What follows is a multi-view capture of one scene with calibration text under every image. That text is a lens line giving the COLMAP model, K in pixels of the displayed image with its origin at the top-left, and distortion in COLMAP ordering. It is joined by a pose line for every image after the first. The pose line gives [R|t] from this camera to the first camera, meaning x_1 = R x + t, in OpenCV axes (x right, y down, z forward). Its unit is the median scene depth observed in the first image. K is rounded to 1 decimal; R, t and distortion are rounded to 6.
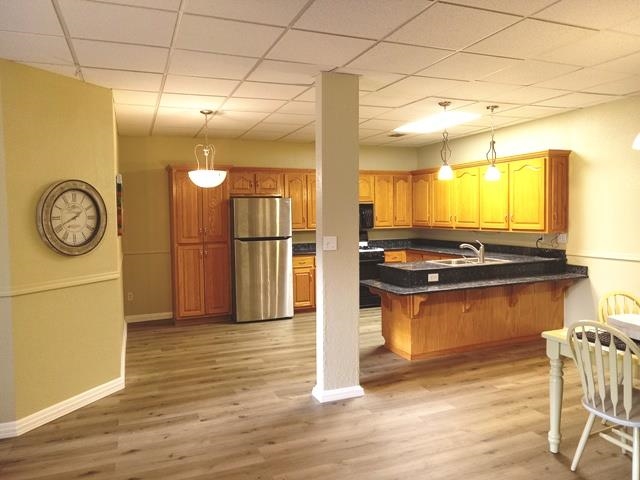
lens RADIAL K [[479.5, 0, 324.5], [0, 479.5, 238.6], [0, 0, 1]] dist [0.000798, -0.001796]
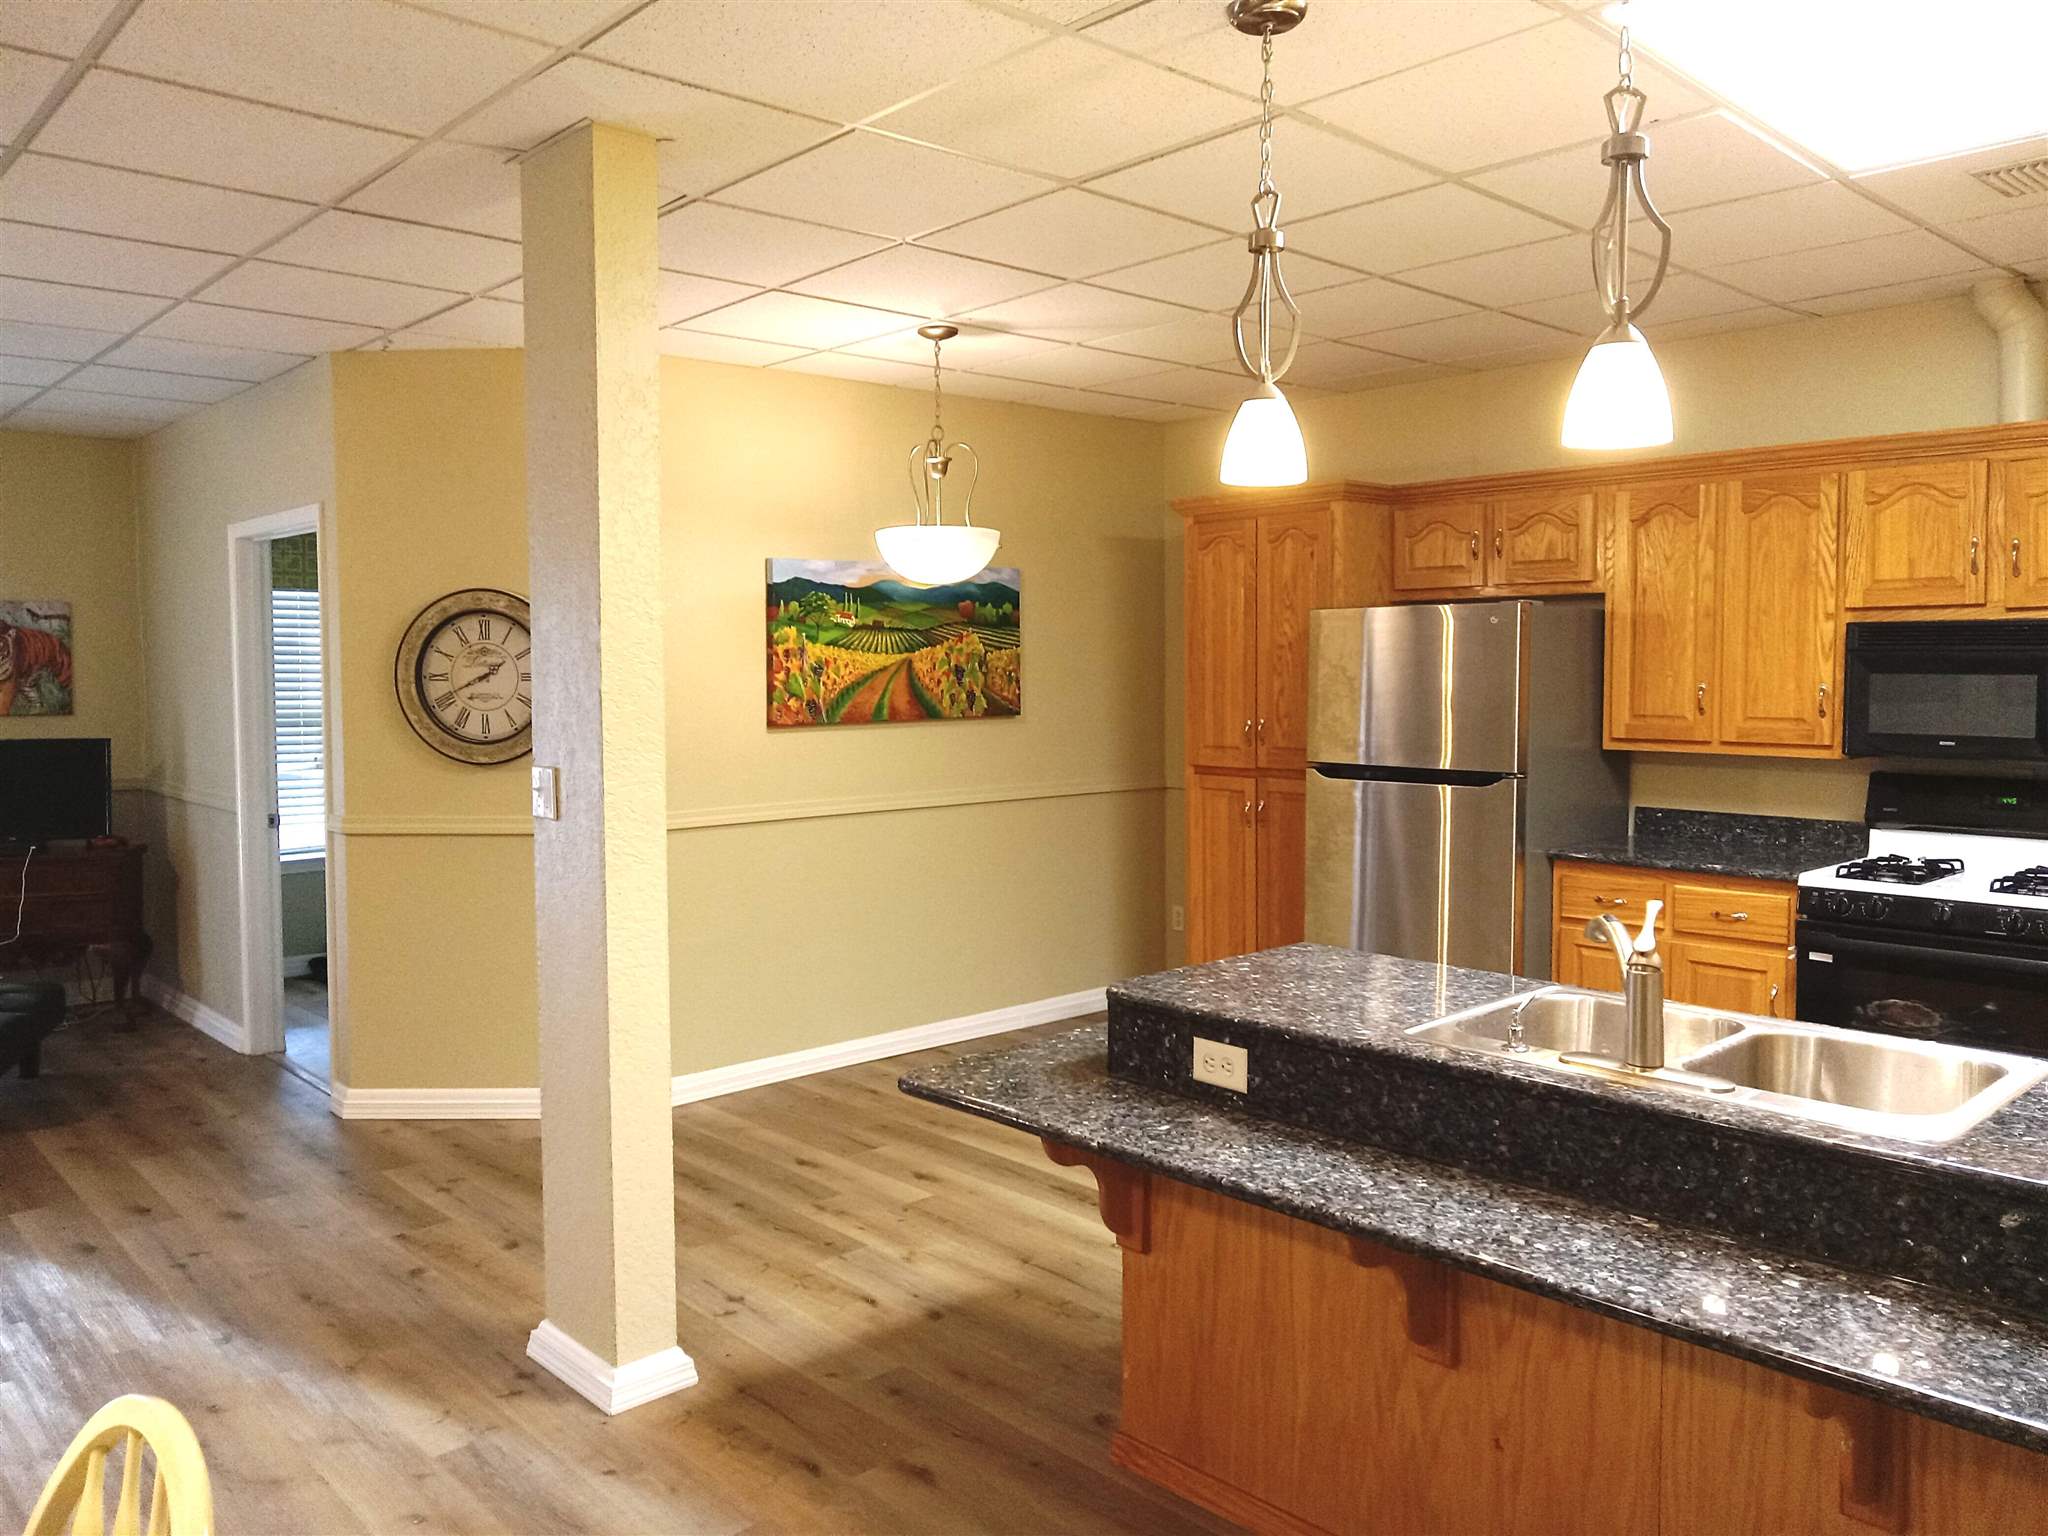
lens RADIAL K [[1534.4, 0, 1035.7], [0, 1534.4, 757.8], [0, 0, 1]] dist [0.000798, -0.001796]
pose [[0.354625, 0.072751, -0.932174, 0.763050], [-0.052055, 0.996958, 0.058004, -0.062320], [0.933558, 0.027954, 0.357333, 0.789123]]
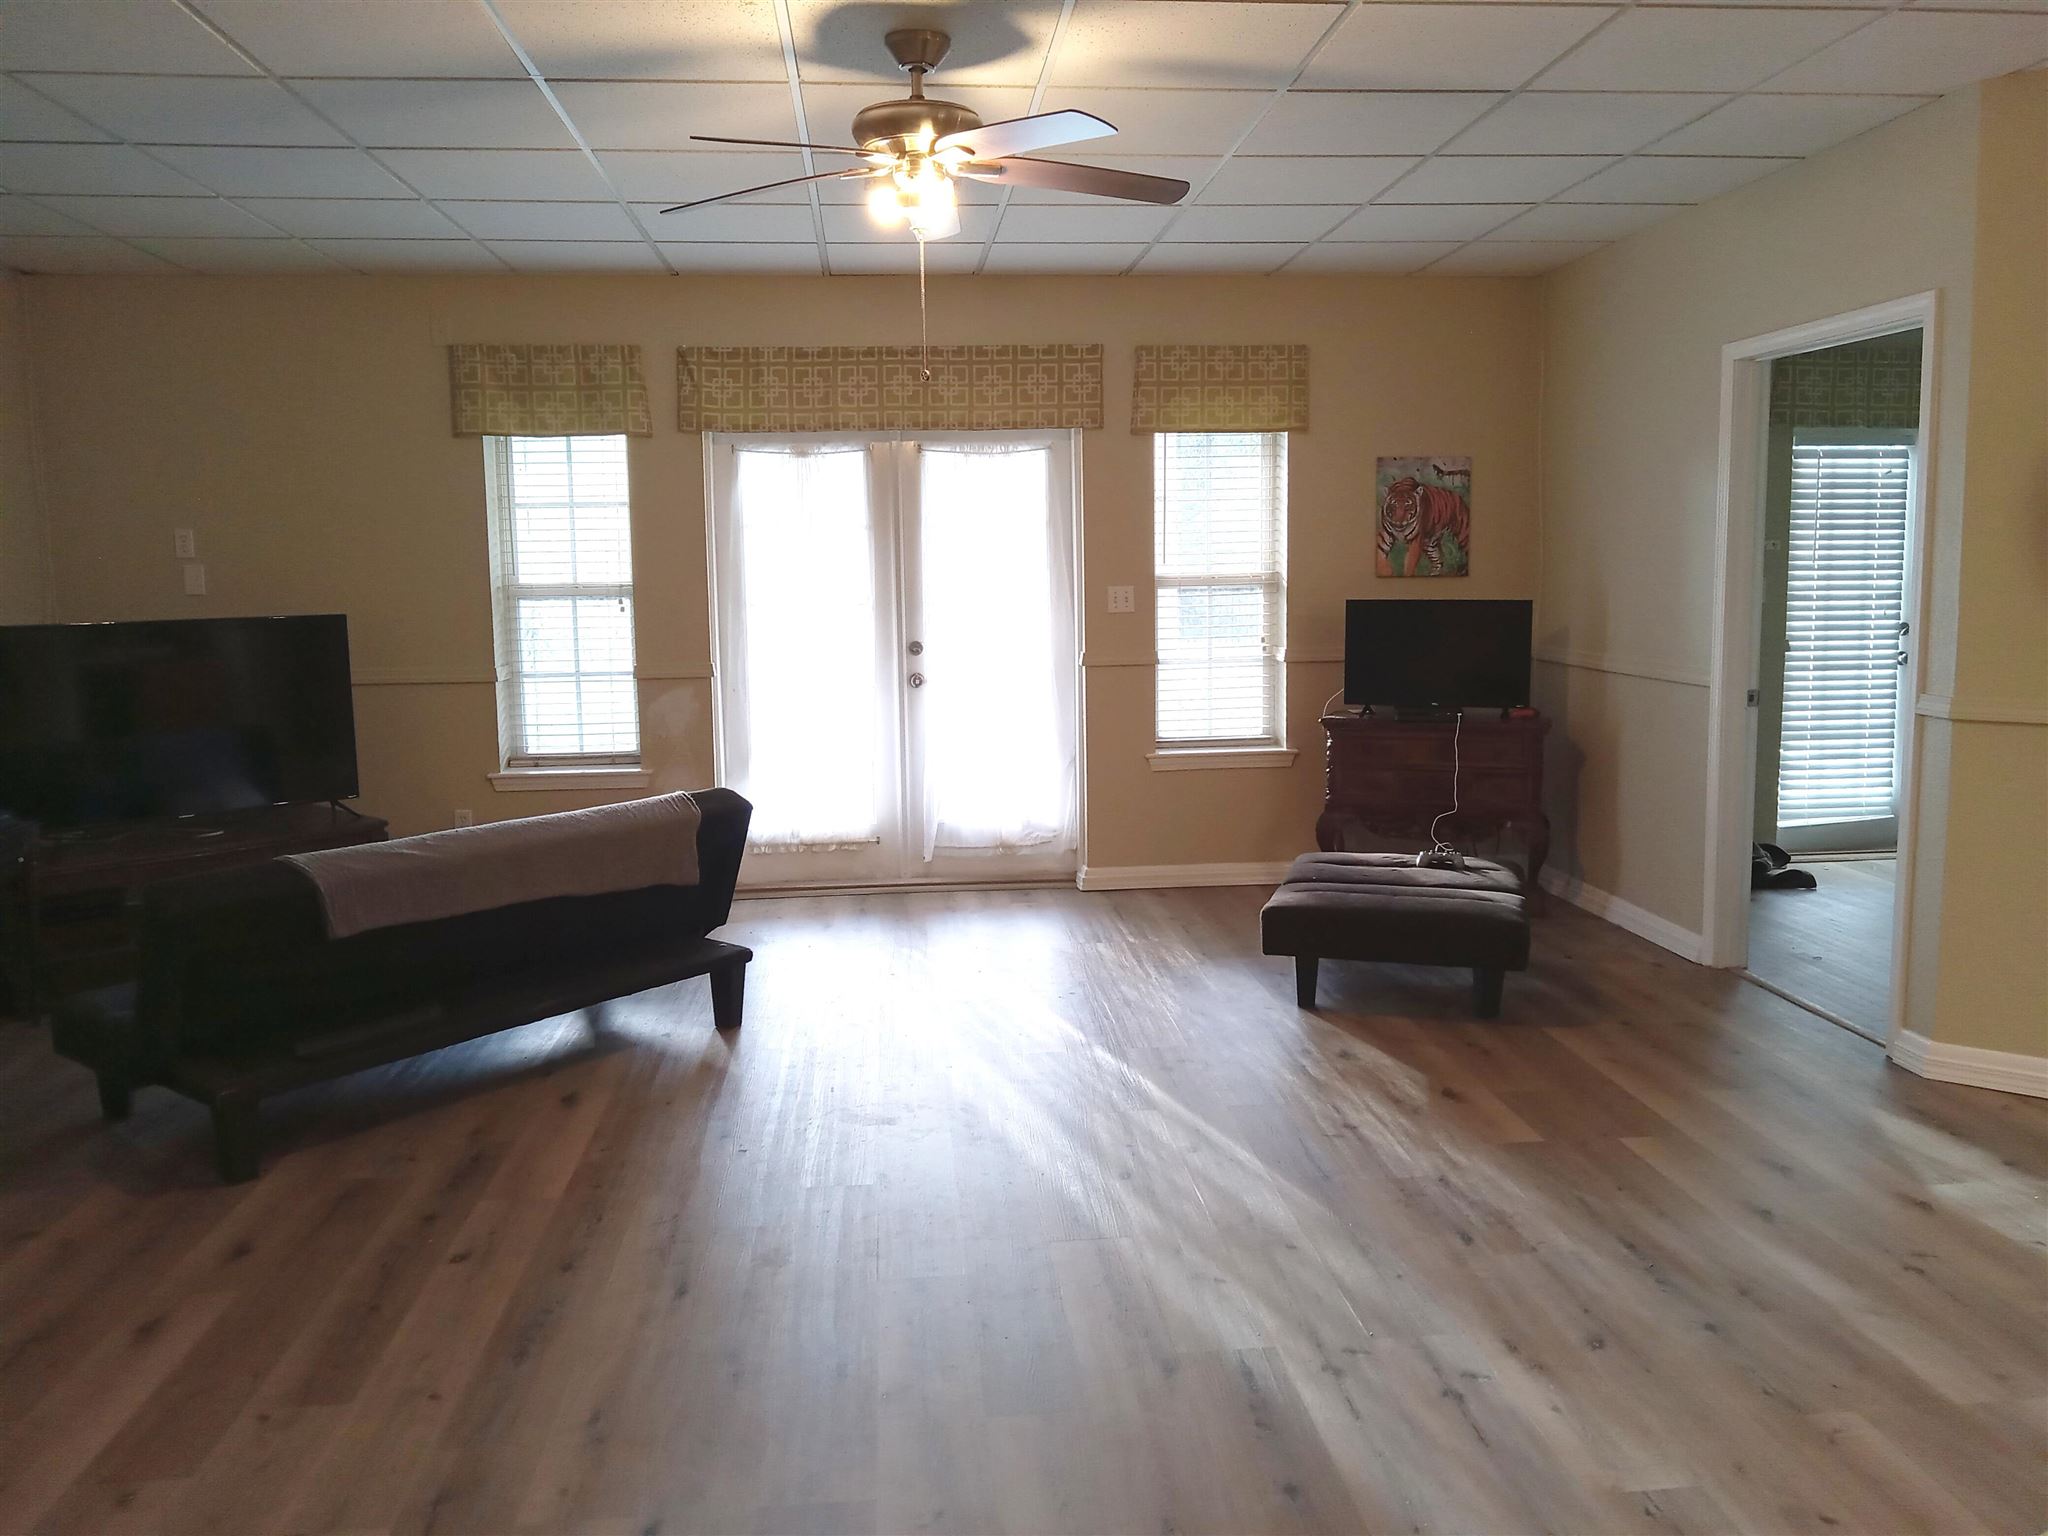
lens RADIAL K [[1534.4, 0, 1021.6], [0, 1534.4, 769.3], [0, 0, 1]] dist [0.000798, -0.001796]
pose [[-0.283882, 0.153375, -0.946513, 0.524741], [-0.028783, 0.985316, 0.168295, -0.019964], [0.958427, 0.075019, -0.275299, 0.456369]]
